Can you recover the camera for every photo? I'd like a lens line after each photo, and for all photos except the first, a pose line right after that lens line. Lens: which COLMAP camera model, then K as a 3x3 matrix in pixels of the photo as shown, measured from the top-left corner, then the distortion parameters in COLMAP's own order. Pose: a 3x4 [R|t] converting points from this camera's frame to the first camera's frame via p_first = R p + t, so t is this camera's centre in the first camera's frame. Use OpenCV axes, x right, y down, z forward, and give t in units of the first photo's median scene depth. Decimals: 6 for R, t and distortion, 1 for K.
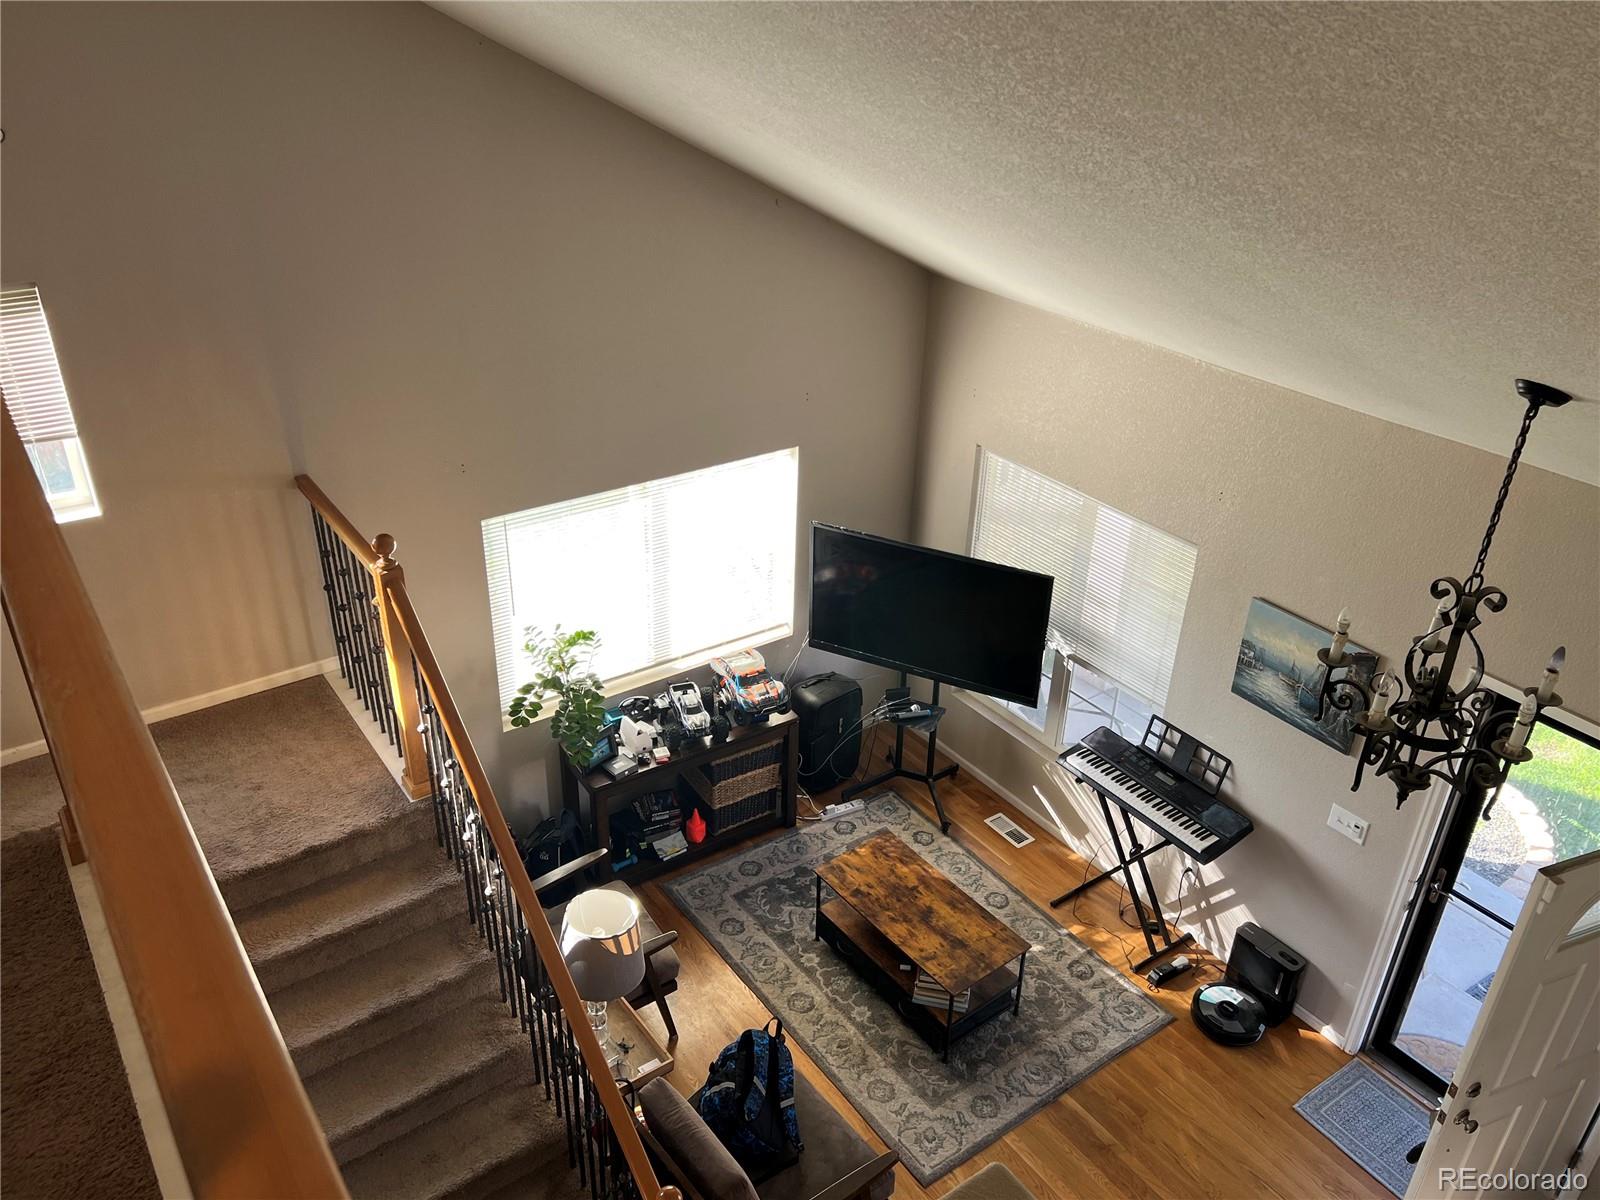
lens RADIAL K [[1213.2, 0, 804.8], [0, 1213.2, 595.6], [0, 0, 1]] dist [0.050345, -0.045144]
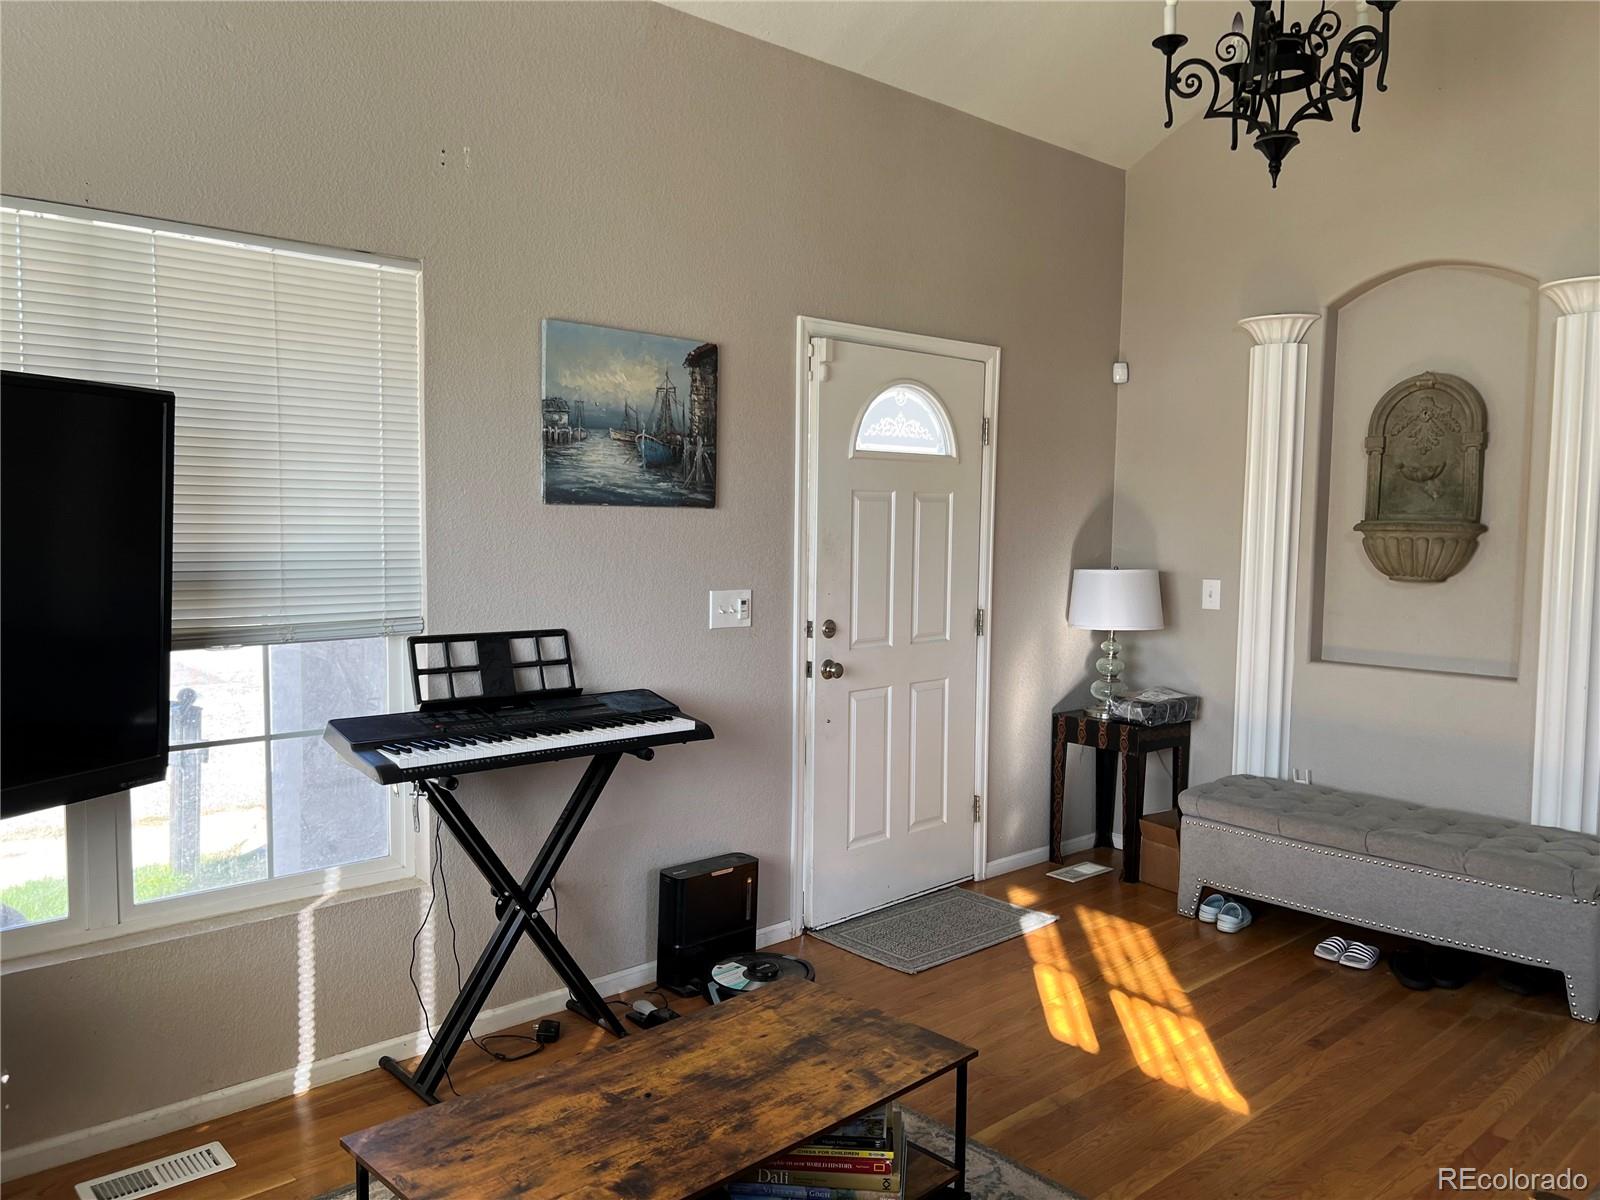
lens RADIAL K [[1213.2, 0, 815.9], [0, 1213.2, 616.7], [0, 0, 1]] dist [0.050345, -0.045144]
pose [[-0.129914, -0.104746, 0.985977, -0.266413], [0.462175, 0.873371, 0.153680, 0.098387], [-0.877221, 0.475659, -0.065052, 0.964595]]
